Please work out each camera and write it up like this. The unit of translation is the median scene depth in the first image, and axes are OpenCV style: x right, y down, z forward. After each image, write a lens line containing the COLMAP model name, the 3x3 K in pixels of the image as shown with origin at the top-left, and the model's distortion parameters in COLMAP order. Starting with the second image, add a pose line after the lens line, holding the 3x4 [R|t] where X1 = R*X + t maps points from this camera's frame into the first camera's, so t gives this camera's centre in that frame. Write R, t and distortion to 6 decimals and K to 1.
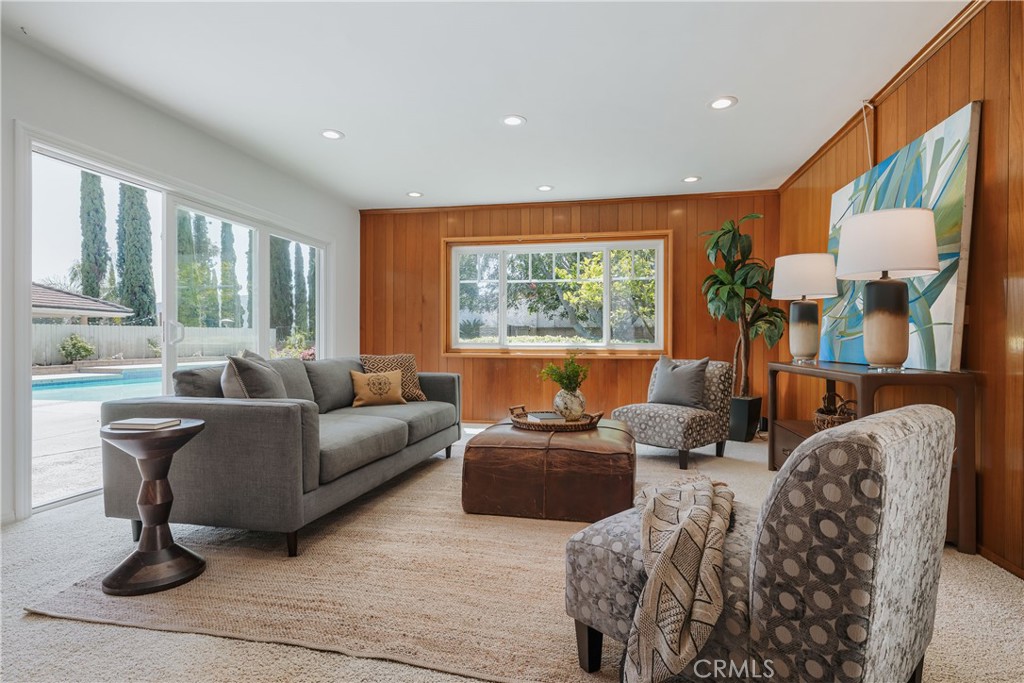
lens RADIAL K [[532.7, 0, 512.0], [0, 532.7, 341.5], [0, 0, 1]] dist [0.001434, 0.000148]
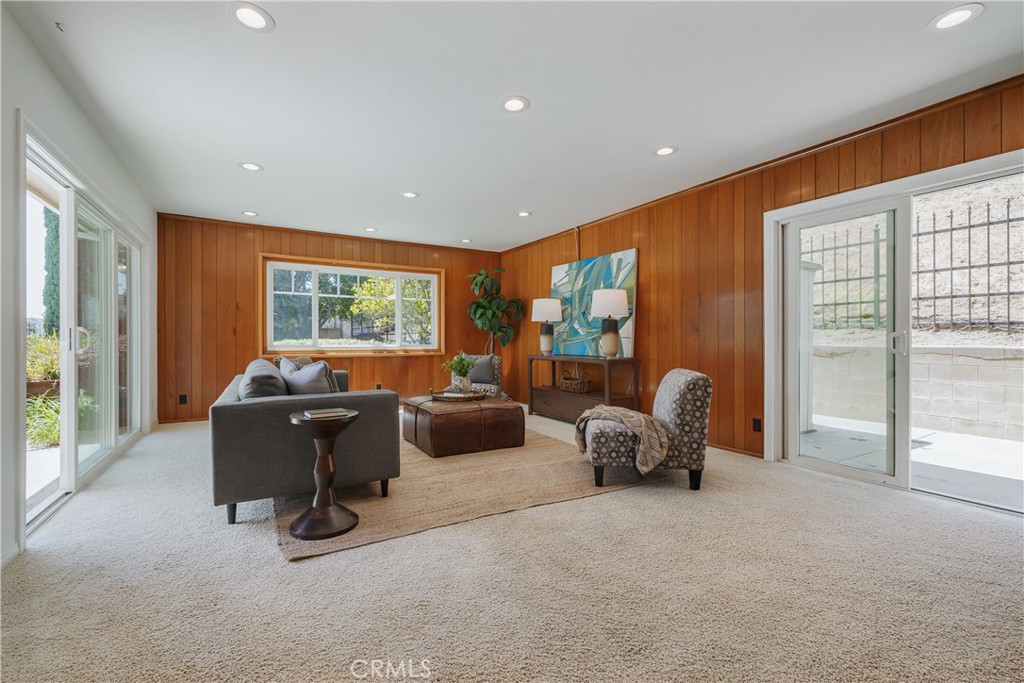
lens RADIAL K [[443.4, 0, 512.7], [0, 443.4, 335.7], [0, 0, 1]] dist [-0.000276, 0.000287]
pose [[0.740580, 0.003795, 0.671958, -0.628215], [0.001308, 0.999974, -0.007088, -0.019502], [-0.671967, 0.006128, 0.740555, -0.090461]]
